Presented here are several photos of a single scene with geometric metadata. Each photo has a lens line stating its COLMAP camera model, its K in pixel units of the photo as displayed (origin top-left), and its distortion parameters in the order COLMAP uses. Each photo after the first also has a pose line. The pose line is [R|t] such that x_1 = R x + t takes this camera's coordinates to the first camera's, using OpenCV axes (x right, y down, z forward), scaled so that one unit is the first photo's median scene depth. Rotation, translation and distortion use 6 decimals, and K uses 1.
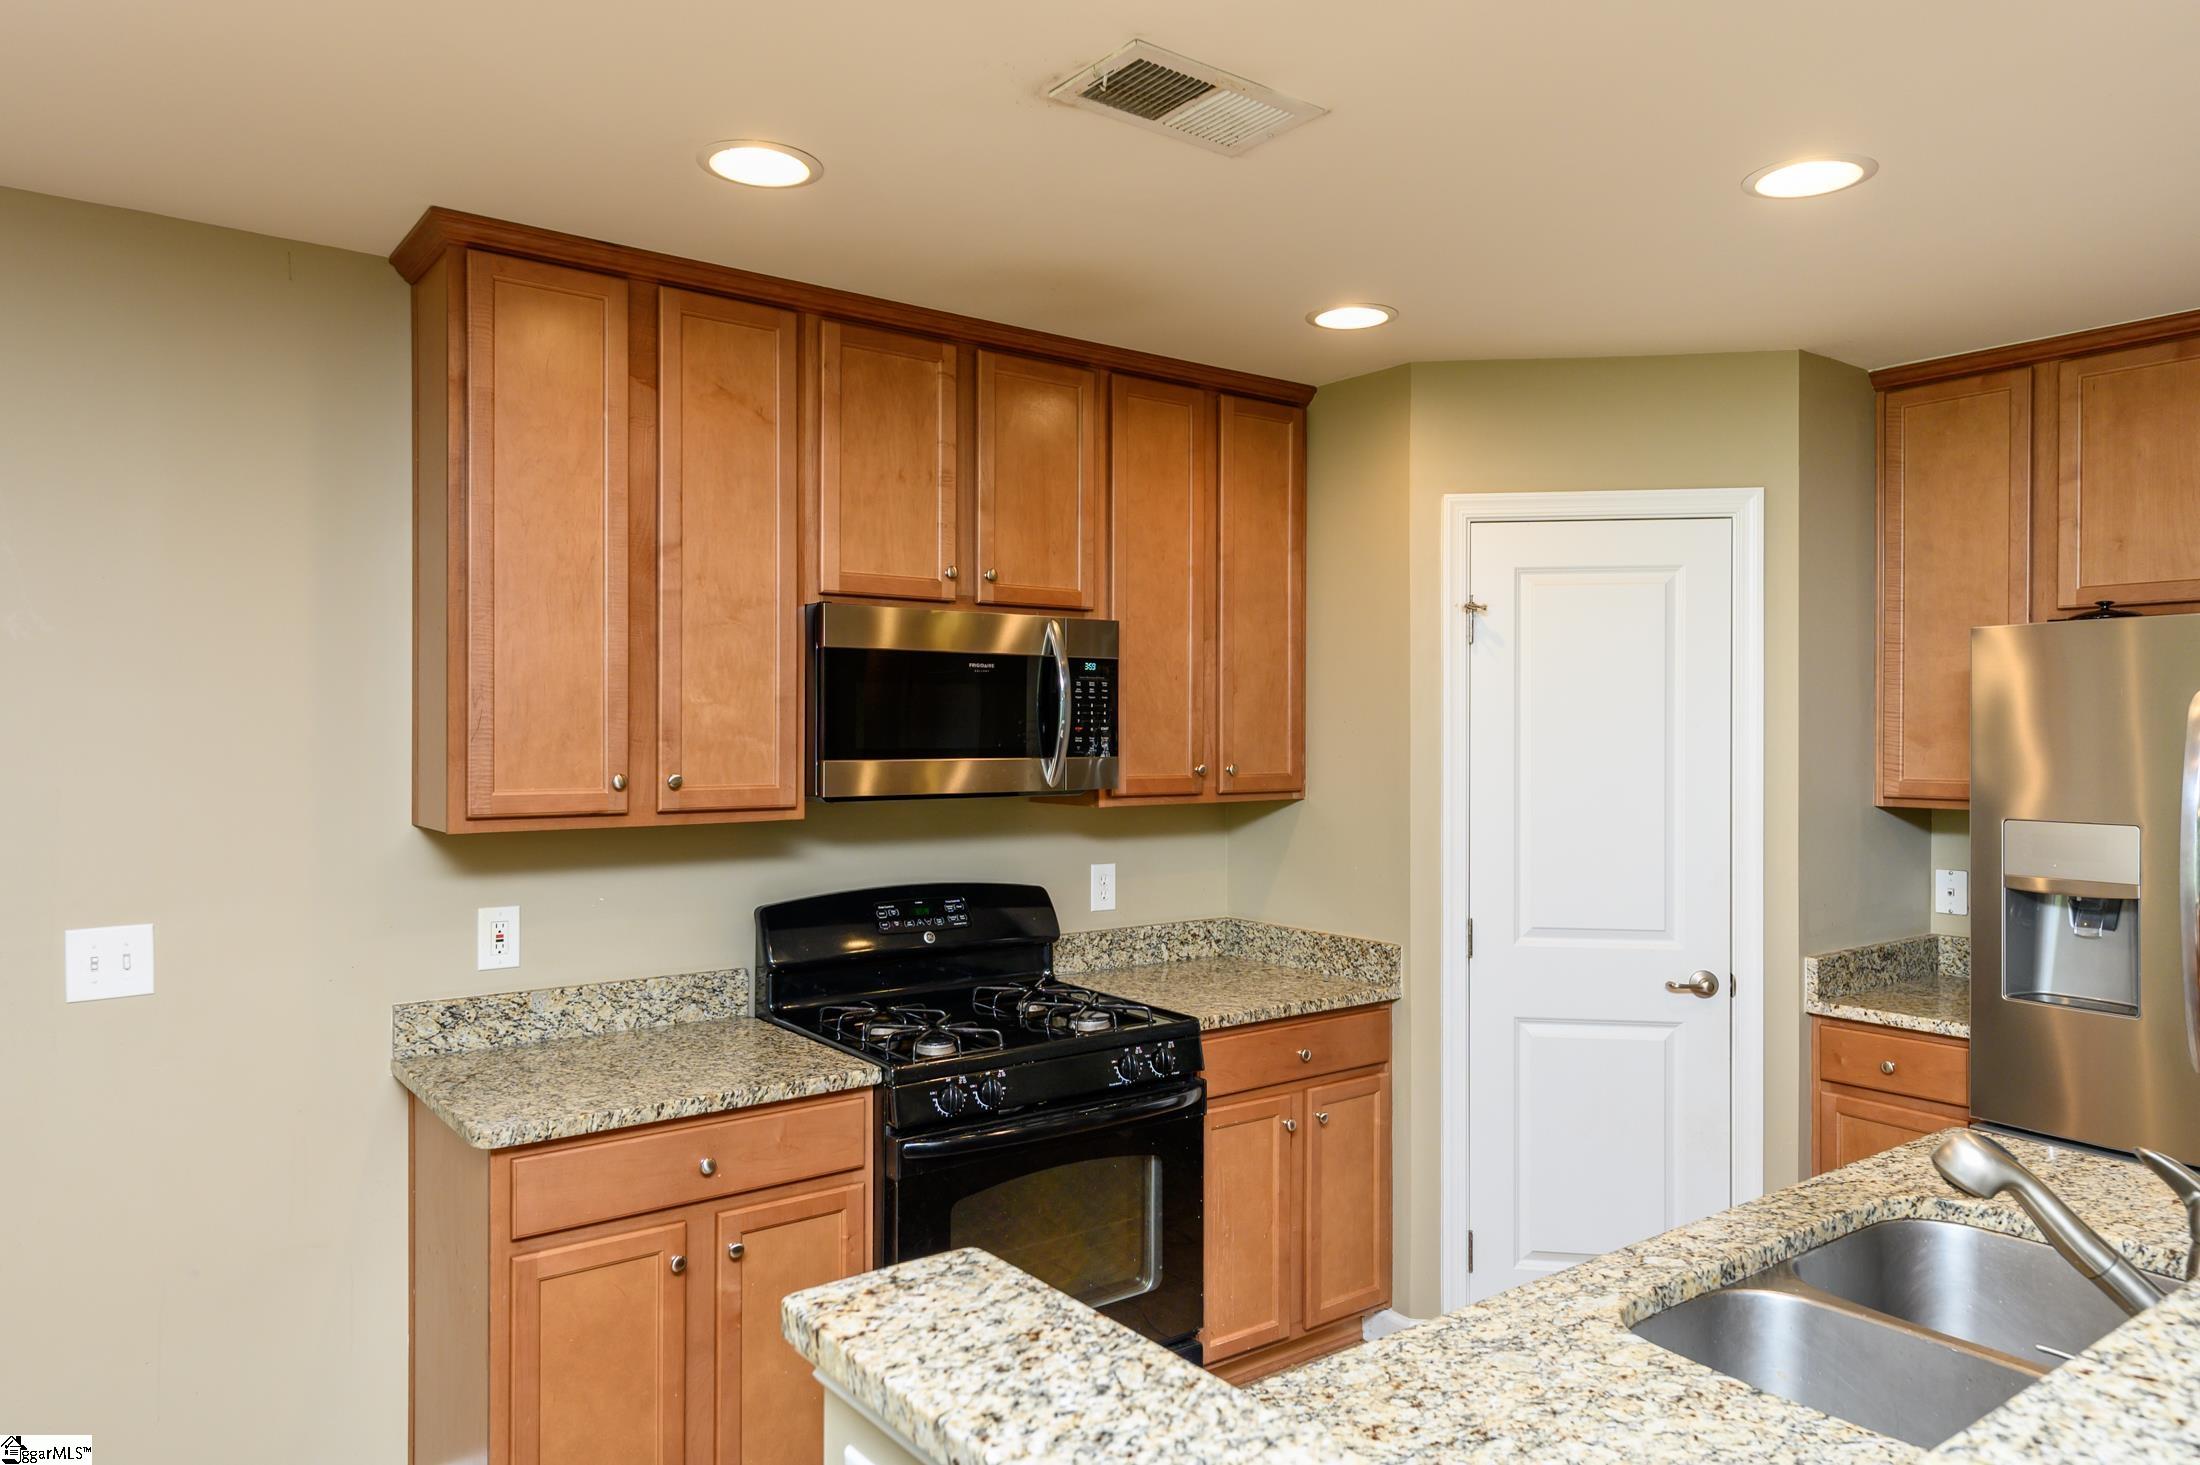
lens RADIAL K [[1433.3, 0, 1095.4], [0, 1433.3, 729.2], [0, 0, 1]] dist [0.012464, -0.007354]
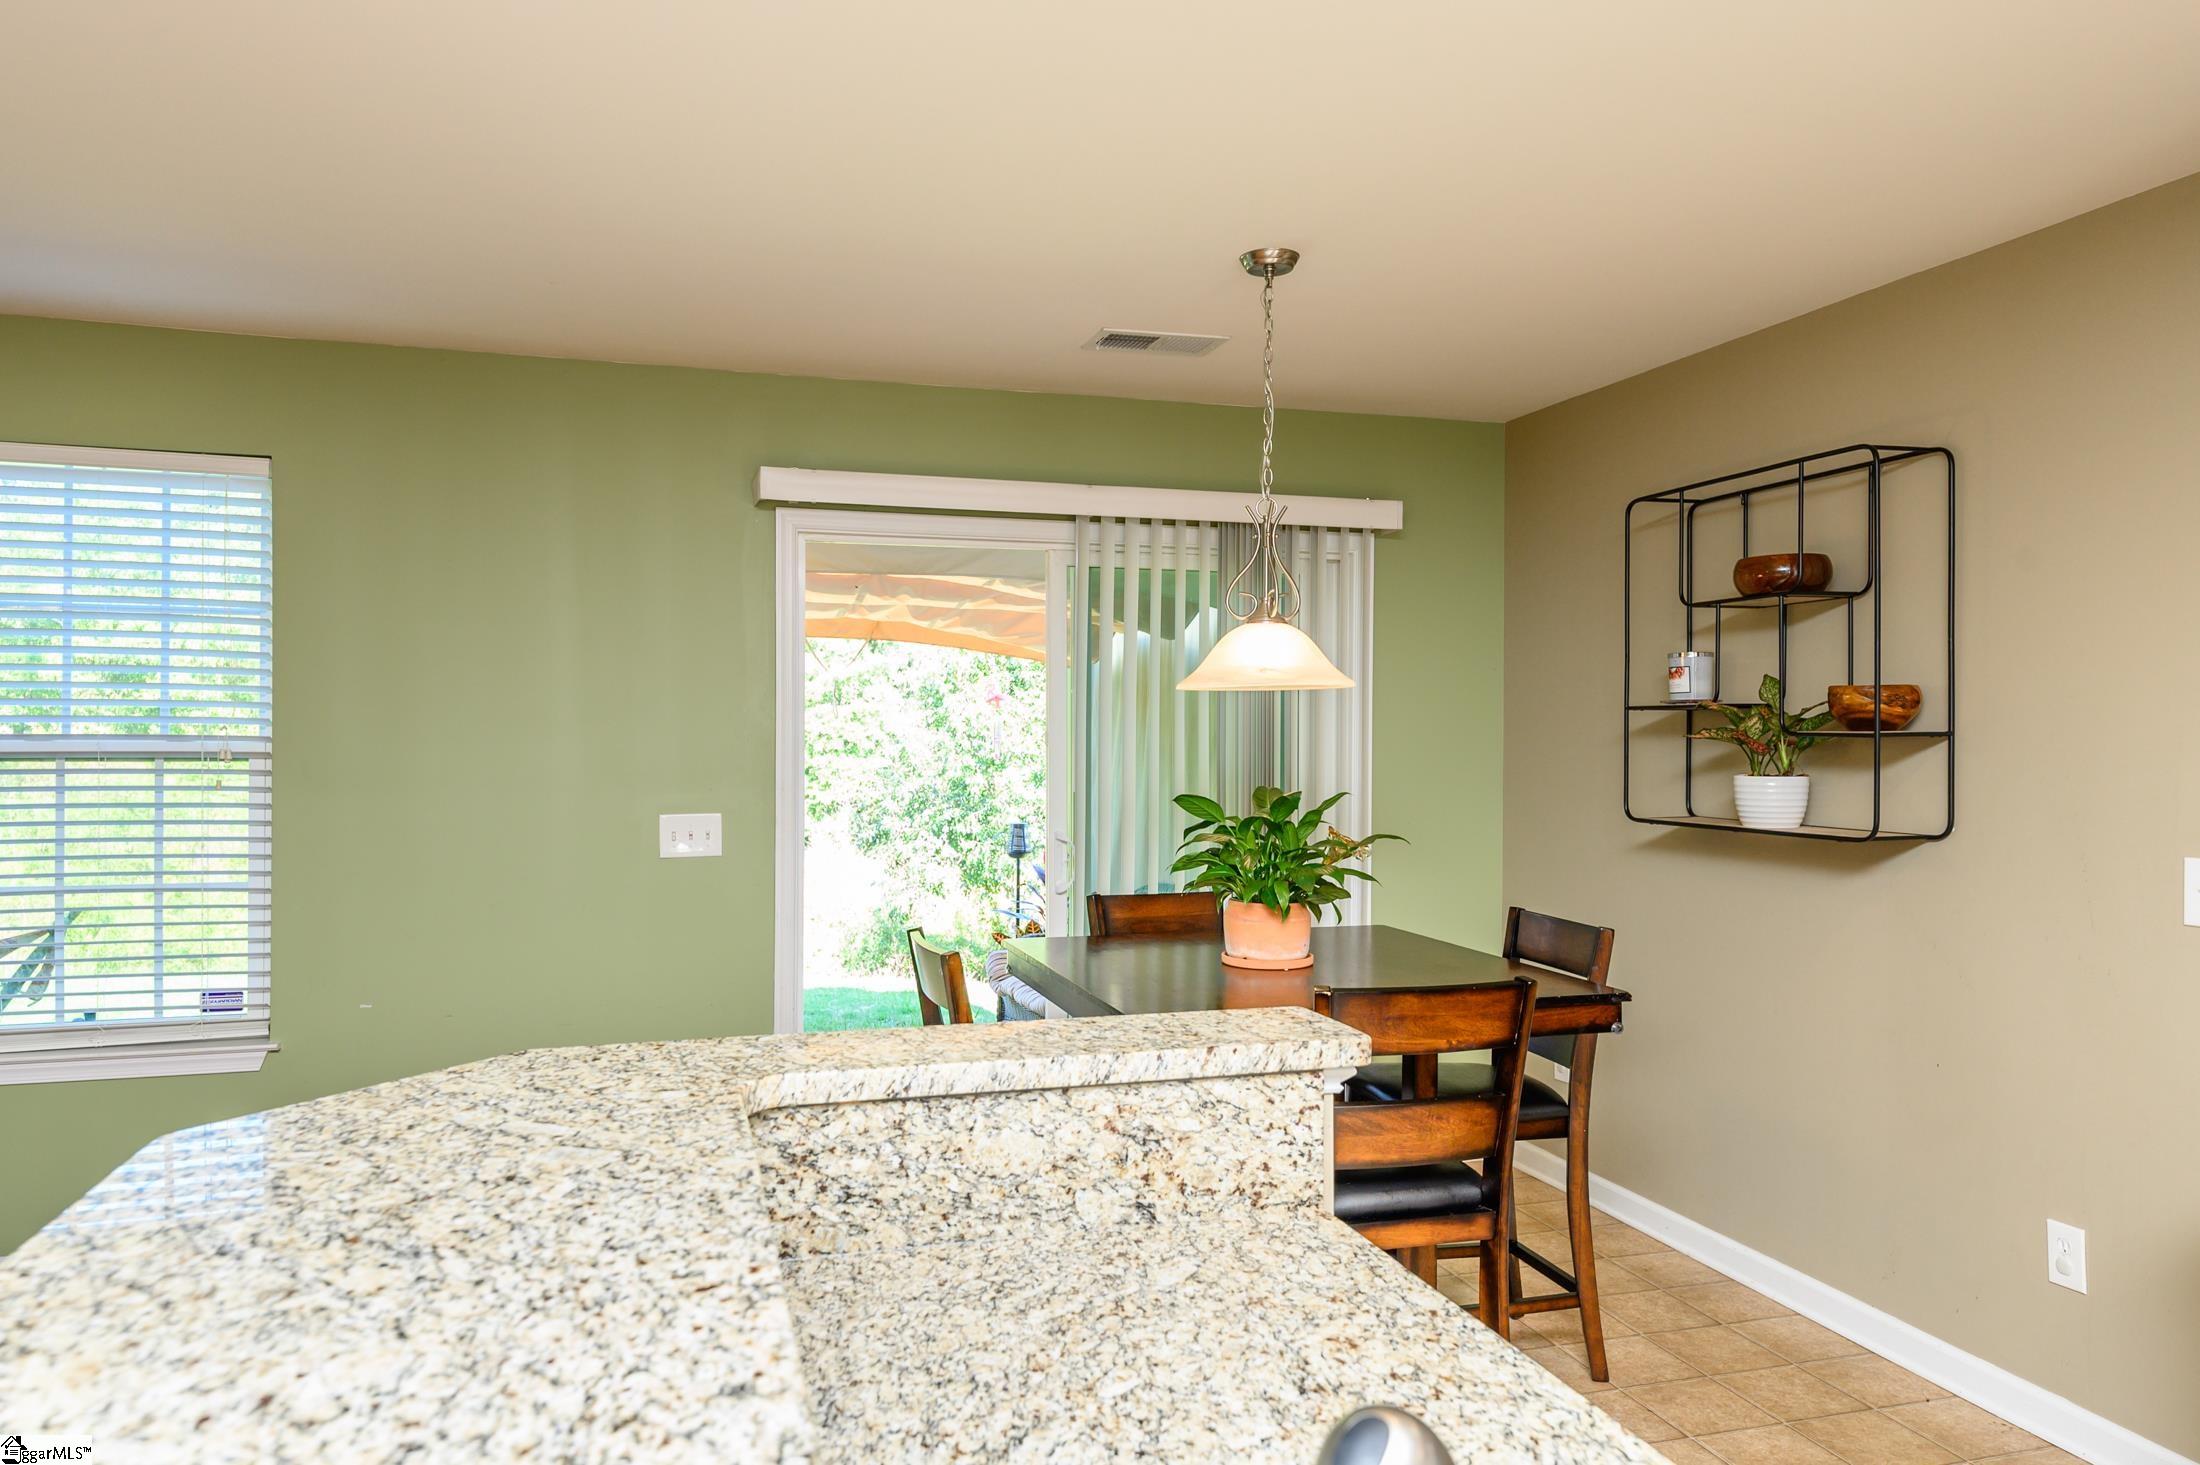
lens RADIAL K [[1460.0, 0, 1098.9], [0, 1460.0, 739.2], [0, 0, 1]] dist [0.018509, -0.007380]
pose [[-0.346914, 0.000794, -0.937896, 0.478495], [-0.007742, 0.999963, 0.003711, 0.042618], [0.937865, 0.008549, -0.346895, 0.498278]]
